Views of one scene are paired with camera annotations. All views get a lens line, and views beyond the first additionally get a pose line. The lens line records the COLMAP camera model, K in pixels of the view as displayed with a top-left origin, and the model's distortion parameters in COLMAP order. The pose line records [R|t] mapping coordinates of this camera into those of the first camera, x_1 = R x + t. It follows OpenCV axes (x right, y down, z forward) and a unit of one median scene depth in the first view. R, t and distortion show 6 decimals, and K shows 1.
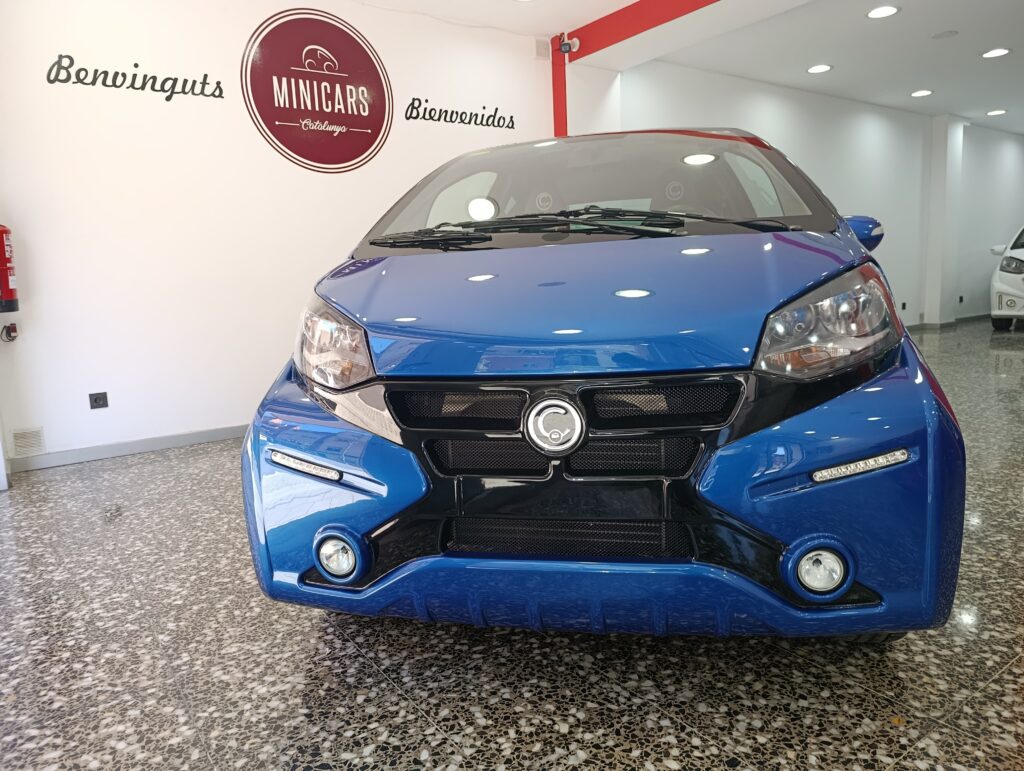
lens RADIAL K [[703.2, 0, 515.0], [0, 703.2, 381.3], [0, 0, 1]] dist [0.017419, -0.028993]
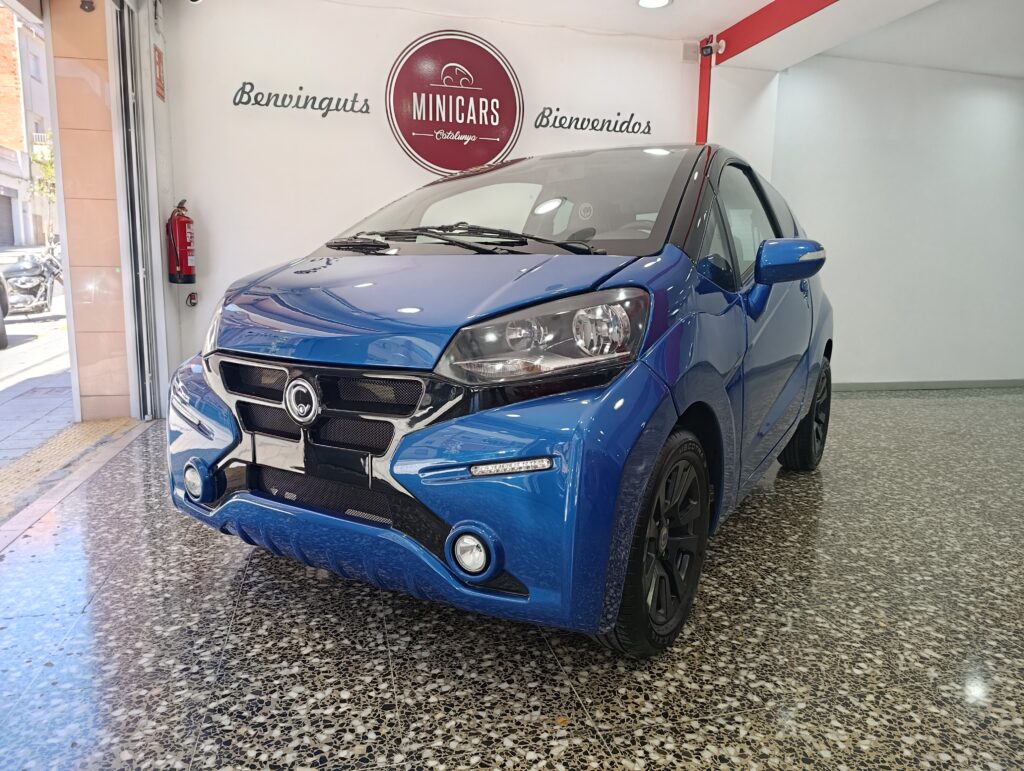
lens RADIAL K [[699.5, 0, 513.4], [0, 699.5, 388.1], [0, 0, 1]] dist [0.020715, -0.031556]
pose [[0.930113, 0.115860, -0.348519, 0.280242], [-0.110428, 0.993250, 0.035484, -0.016182], [0.350278, 0.005483, 0.936630, -0.006988]]
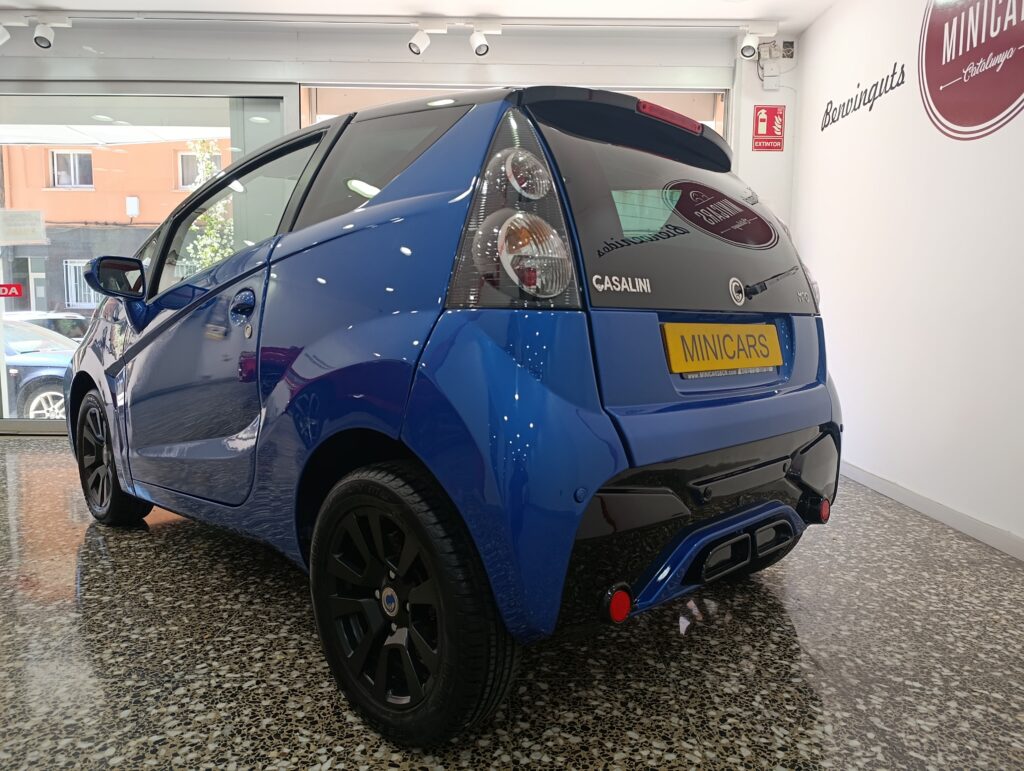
lens RADIAL K [[703.2, 0, 515.0], [0, 703.2, 381.3], [0, 0, 1]] dist [0.017419, -0.028993]
pose [[-0.560437, 0.115292, -0.820133, 0.582409], [-0.108360, 0.971543, 0.210624, -0.193731], [0.821078, 0.206911, -0.531996, 1.183432]]
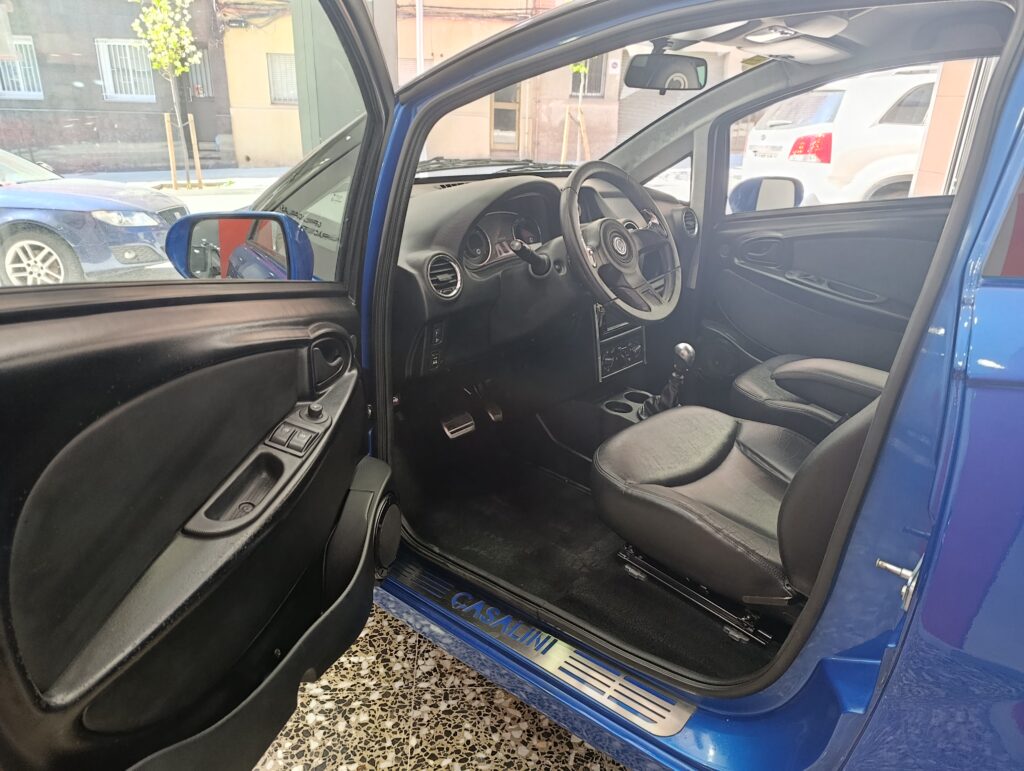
lens RADIAL K [[703.2, 0, 515.0], [0, 703.2, 381.3], [0, 0, 1]] dist [0.017419, -0.028993]
pose [[-0.517123, 0.338790, -0.786006, 0.489187], [-0.139667, 0.872617, 0.468010, -0.223407], [0.844439, 0.351798, -0.403932, 0.781162]]
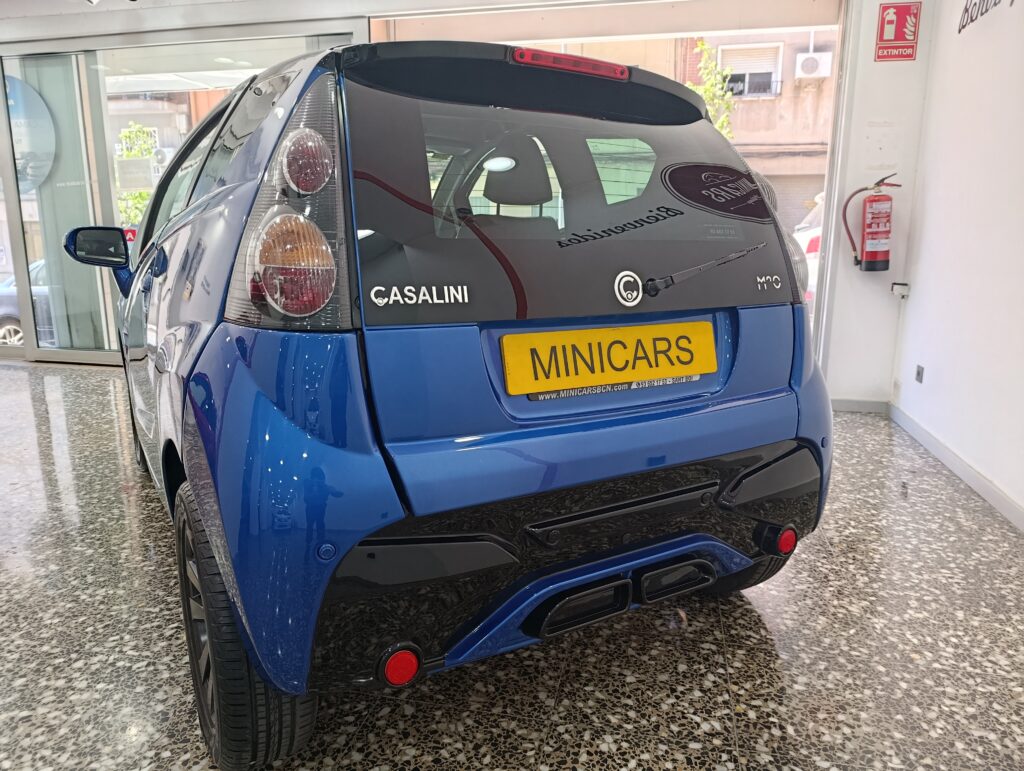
lens RADIAL K [[706.8, 0, 513.9], [0, 706.8, 382.9], [0, 0, 1]] dist [0.007599, -0.022110]
pose [[-0.739685, 0.176245, -0.649464, 0.428298], [-0.073798, 0.938031, 0.338603, -0.239800], [0.668894, 0.298389, -0.680841, 1.265360]]
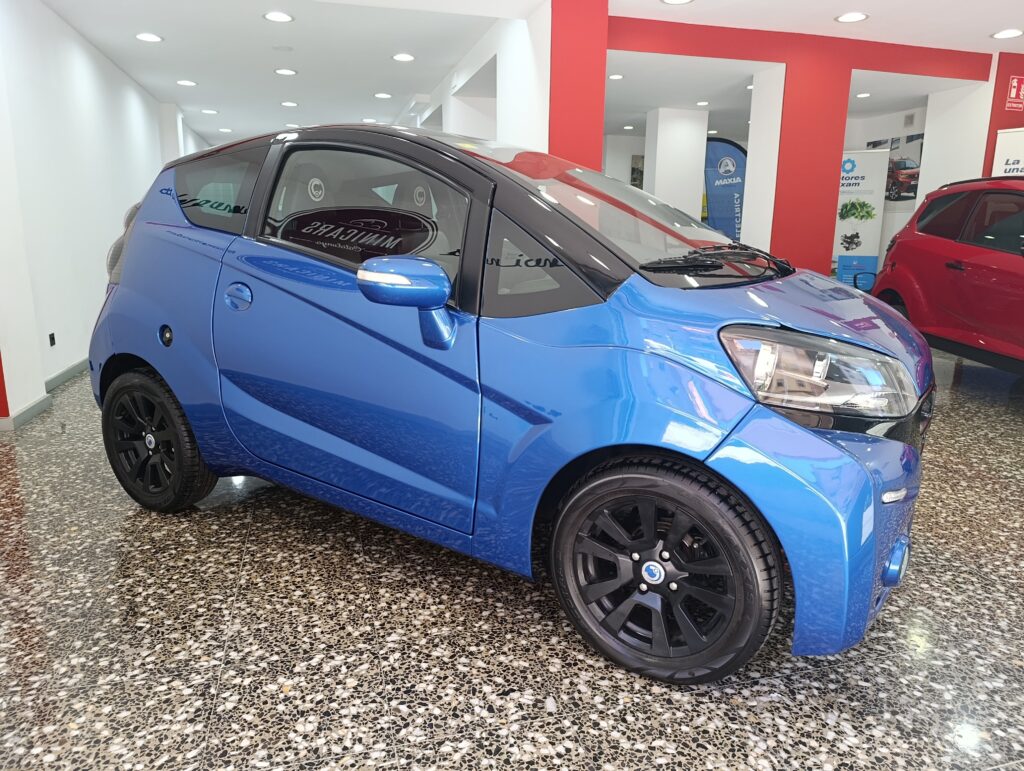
lens RADIAL K [[703.2, 0, 515.0], [0, 703.2, 381.3], [0, 0, 1]] dist [0.017419, -0.028993]
pose [[0.336611, -0.149321, 0.929729, -0.548512], [0.113039, 0.986615, 0.117532, -0.089747], [-0.934834, 0.065533, 0.348984, 0.432679]]
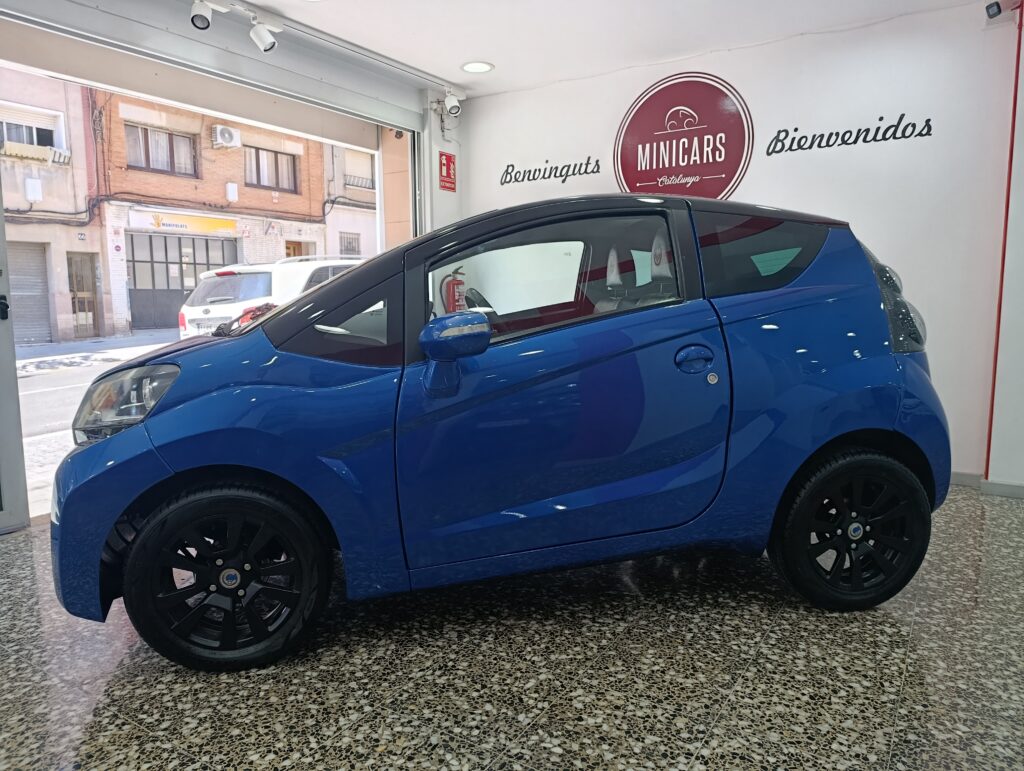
lens RADIAL K [[703.2, 0, 515.0], [0, 703.2, 381.3], [0, 0, 1]] dist [0.017419, -0.028993]
pose [[0.371294, 0.147261, -0.916764, 0.766735], [-0.145063, 0.984419, 0.099377, -0.143497], [0.917114, 0.096090, 0.386871, 0.428046]]
